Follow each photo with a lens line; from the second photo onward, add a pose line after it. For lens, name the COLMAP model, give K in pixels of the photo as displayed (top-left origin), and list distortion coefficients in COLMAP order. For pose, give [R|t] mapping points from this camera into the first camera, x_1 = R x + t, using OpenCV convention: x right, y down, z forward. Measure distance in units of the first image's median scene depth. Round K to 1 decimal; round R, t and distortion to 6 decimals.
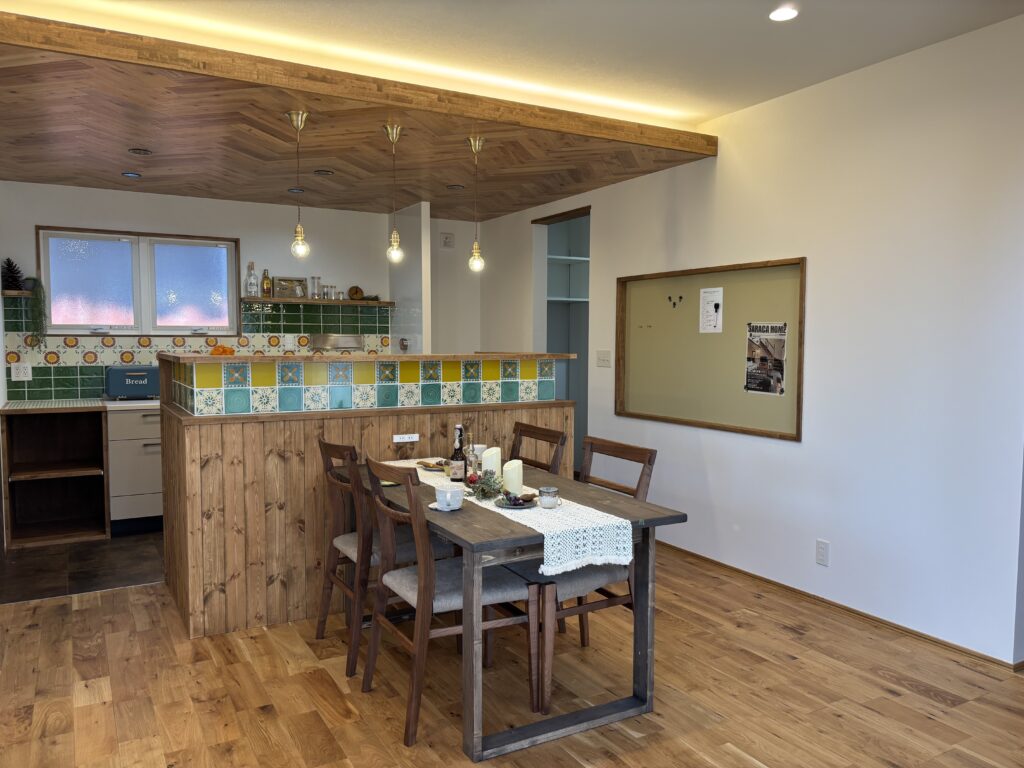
lens RADIAL K [[772.5, 0, 516.4], [0, 772.5, 387.9], [0, 0, 1]] dist [0.050638, -0.047787]
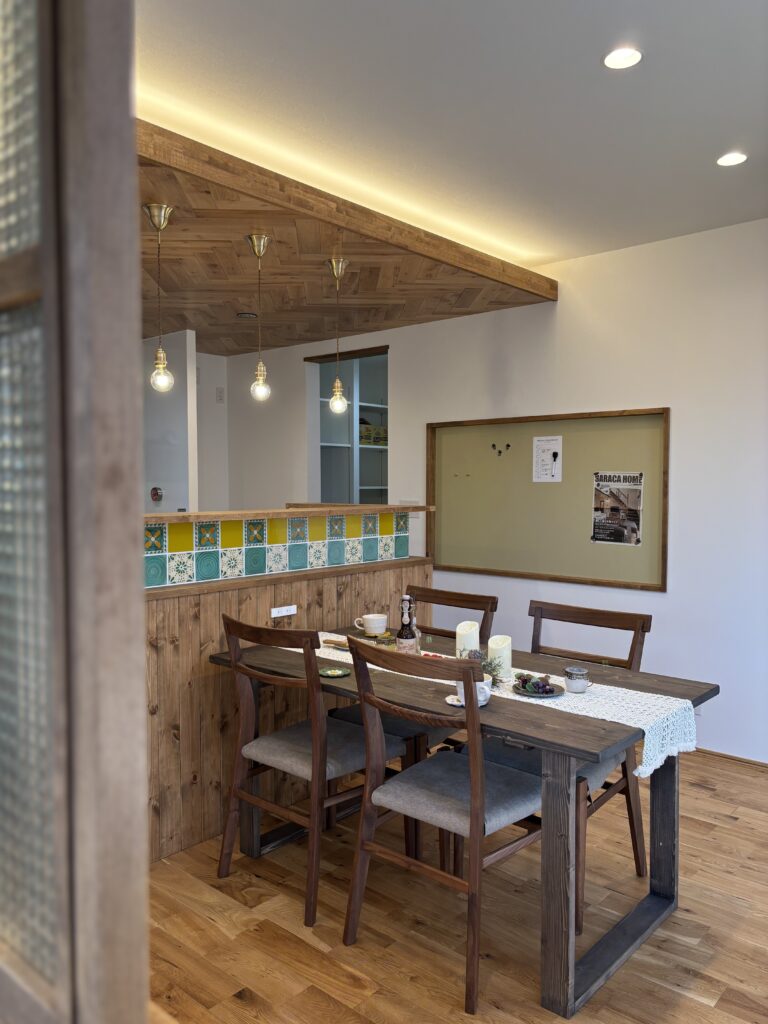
lens RADIAL K [[772.5, 0, 380.8], [0, 772.5, 519.3], [0, 0, 1]] dist [0.050638, -0.047787]
pose [[0.947063, -0.019208, 0.320472, -0.320592], [0.023857, 0.999659, -0.010584, -0.023565], [-0.320159, 0.017669, 0.947199, 0.183611]]
